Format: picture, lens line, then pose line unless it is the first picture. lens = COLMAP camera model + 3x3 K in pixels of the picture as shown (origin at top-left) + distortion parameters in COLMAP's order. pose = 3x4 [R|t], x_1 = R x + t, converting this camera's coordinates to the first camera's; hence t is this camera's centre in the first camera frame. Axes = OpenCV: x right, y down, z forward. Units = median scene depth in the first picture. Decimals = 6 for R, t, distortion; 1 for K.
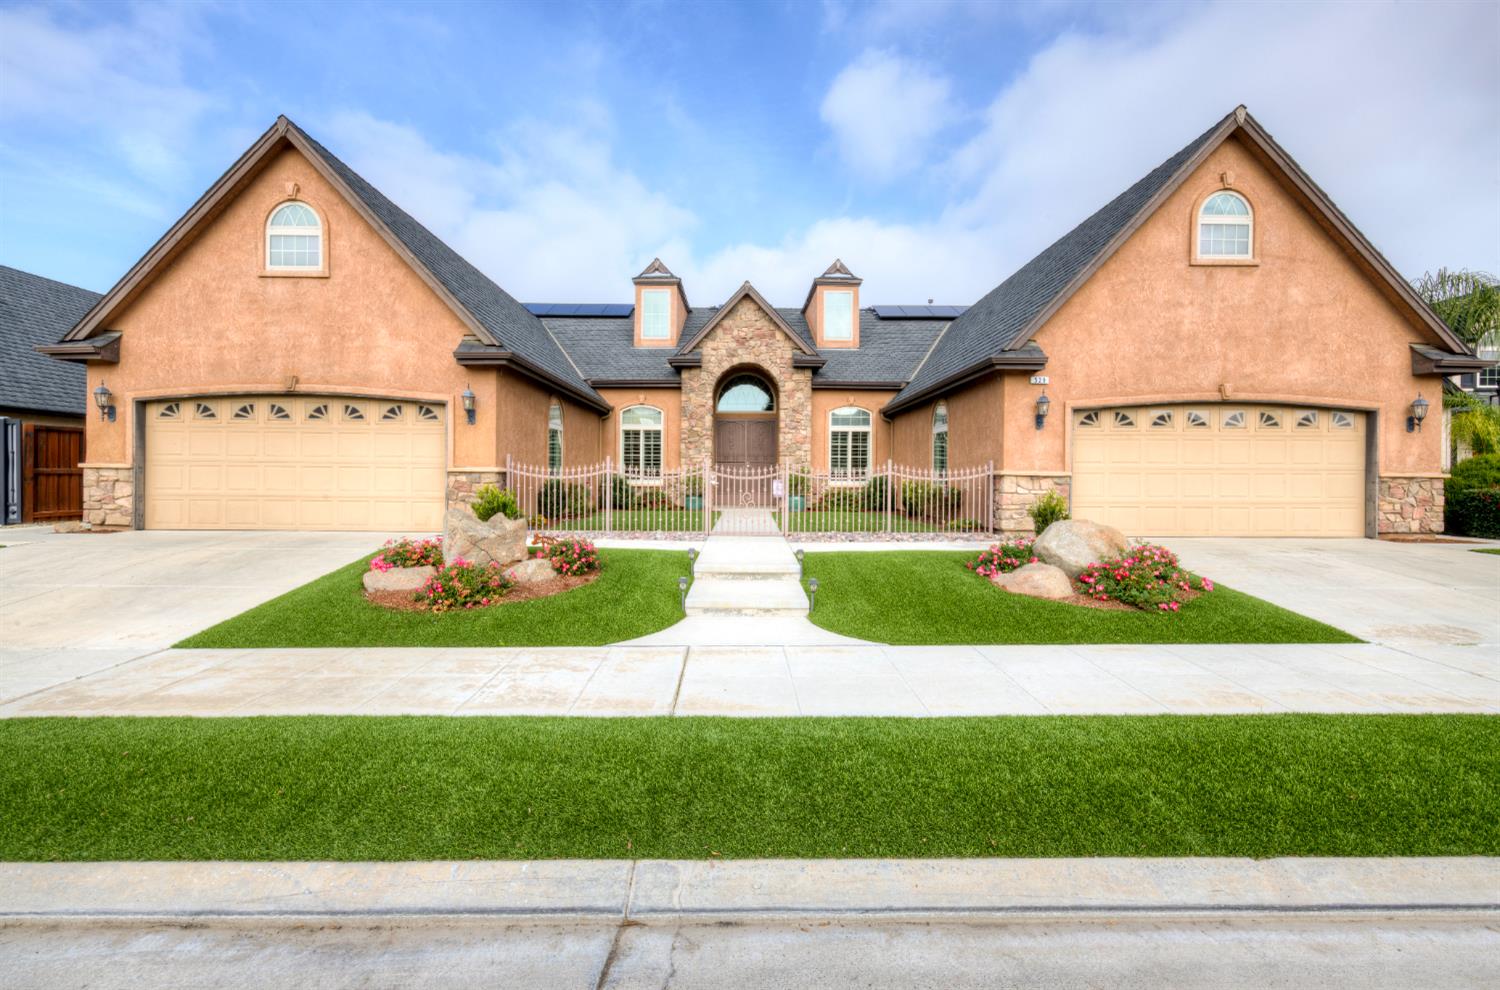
lens RADIAL K [[693.5, 0, 749.4], [0, 693.5, 486.4], [0, 0, 1]] dist [-0.000287, 0.000002]
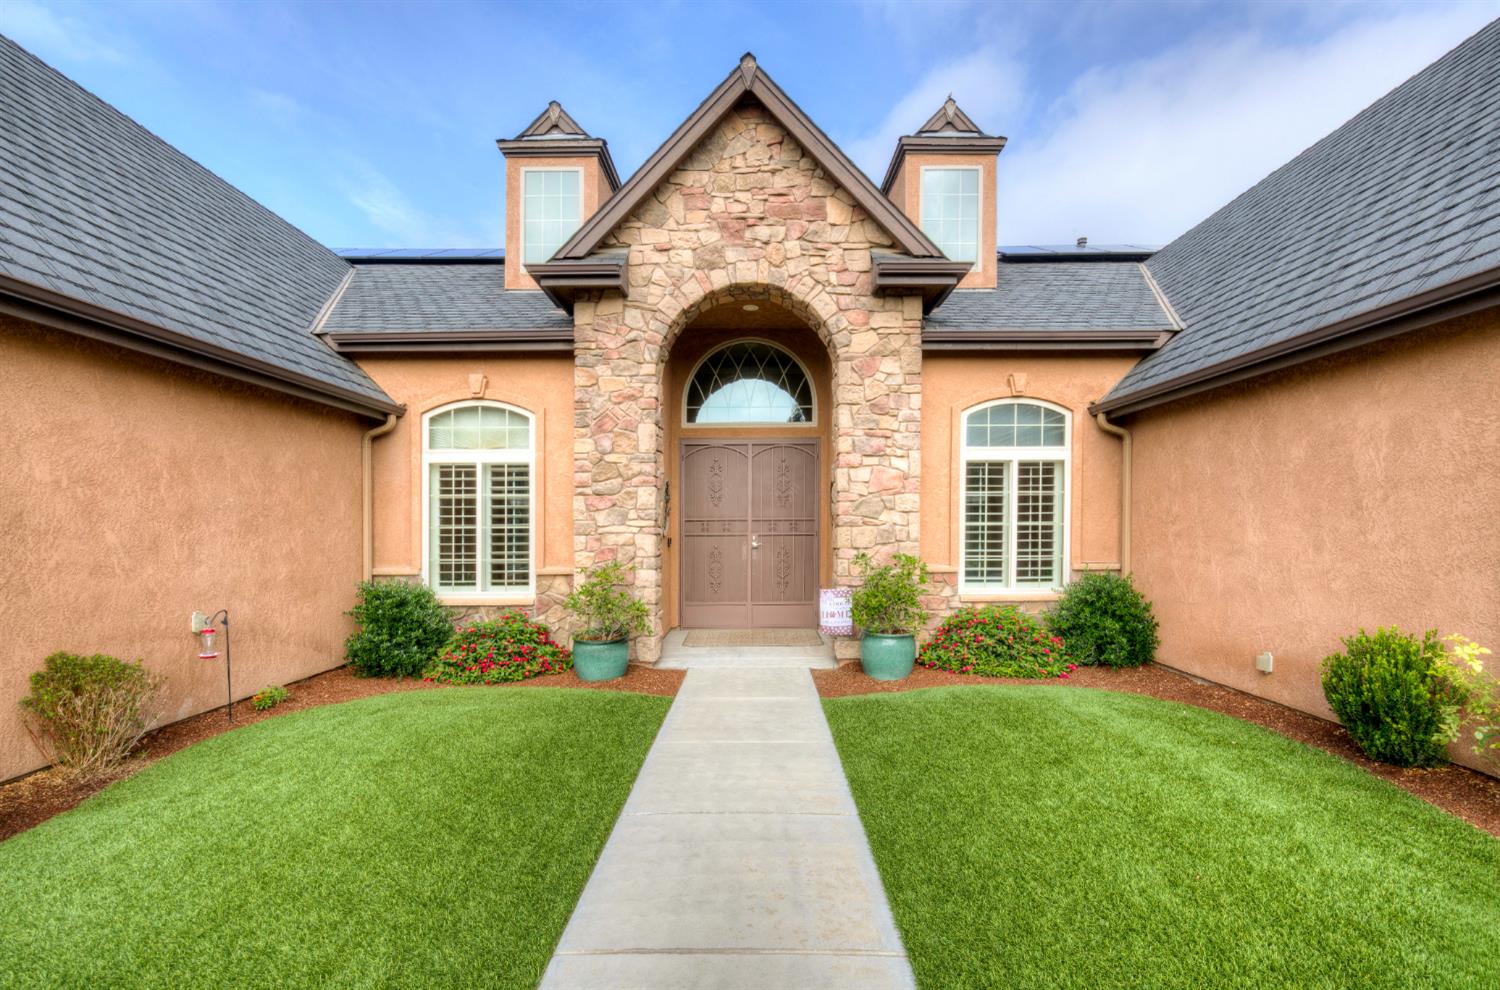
lens RADIAL K [[644.8, 0, 624.4], [0, 644.8, 525.4], [0, 0, 1]] dist [-0.002551, 0.001792]
pose [[0.977864, -0.001671, -0.209237, 0.003218], [-0.000803, 0.999931, -0.011740, -0.040275], [0.209242, 0.011648, 0.977795, 0.631946]]
